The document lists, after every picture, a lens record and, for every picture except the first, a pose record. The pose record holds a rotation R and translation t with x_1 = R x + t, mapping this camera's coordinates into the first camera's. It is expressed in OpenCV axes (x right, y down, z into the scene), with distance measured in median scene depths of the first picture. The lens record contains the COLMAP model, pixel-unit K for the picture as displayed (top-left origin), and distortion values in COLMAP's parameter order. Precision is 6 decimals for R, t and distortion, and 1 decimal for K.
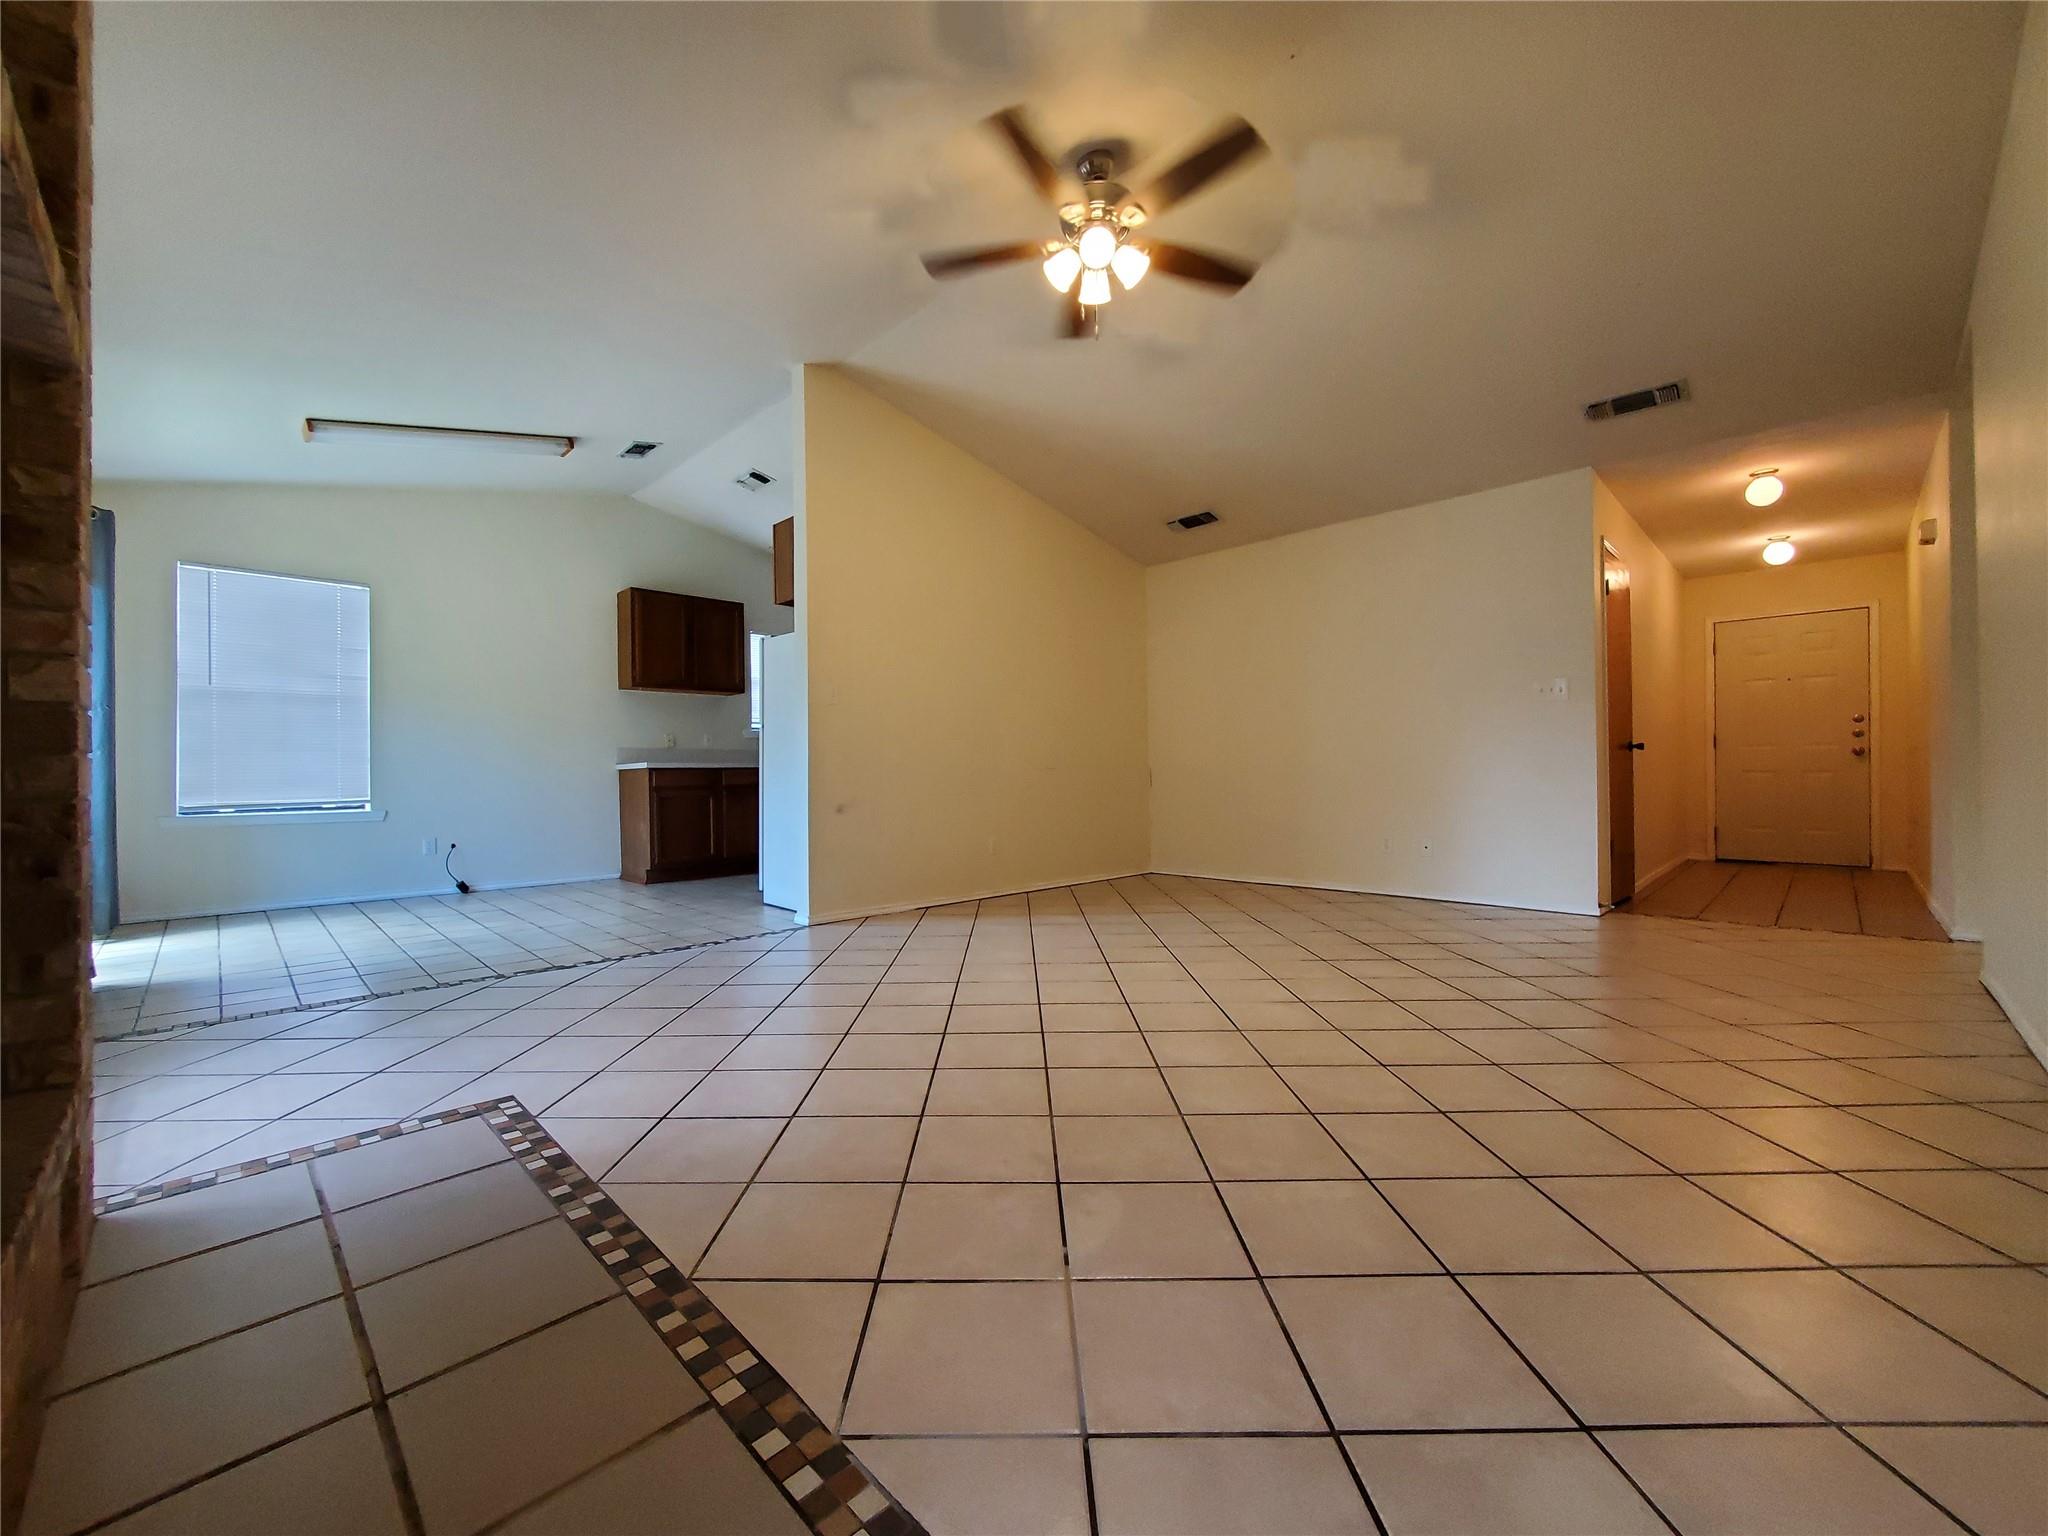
lens RADIAL K [[815.6, 0, 1024.0], [0, 815.6, 768.0], [0, 0, 1]] dist [-0.003616, -0.000658]
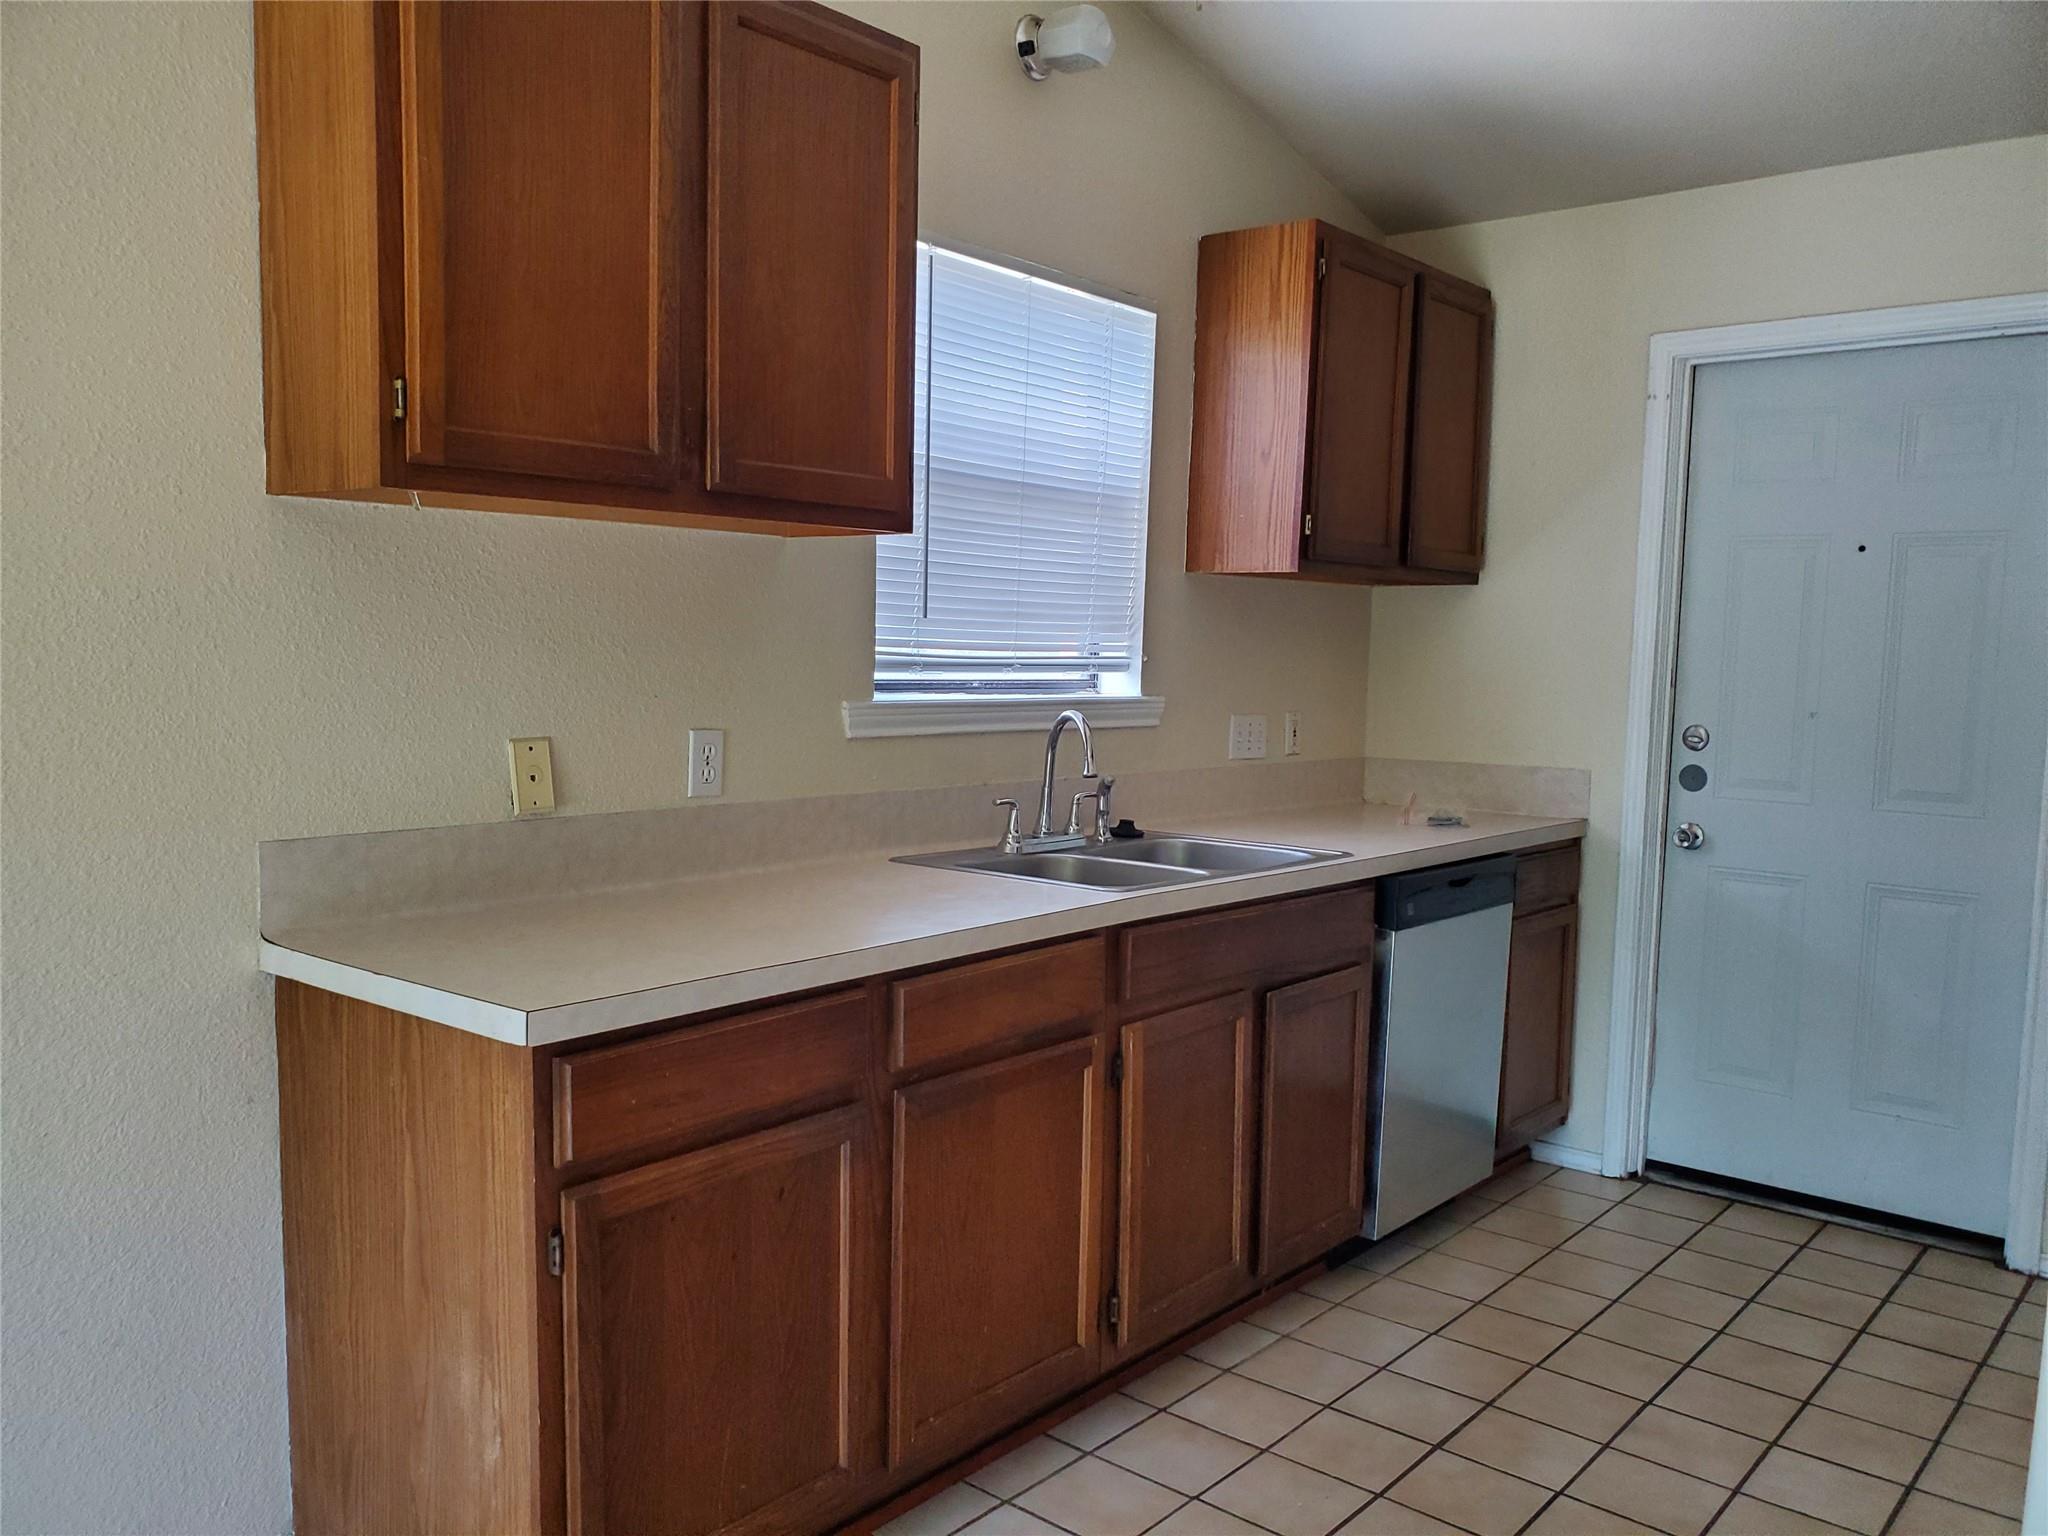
lens RADIAL K [[1606.1, 0, 1024.0], [0, 1606.1, 768.0], [0, 0, 1]] dist [0.007476, 0.002972]
pose [[0.995561, 0.029199, 0.089479, -0.381081], [-0.036492, 0.996047, 0.080991, -0.074459], [-0.086760, -0.083897, 0.992690, 0.671850]]
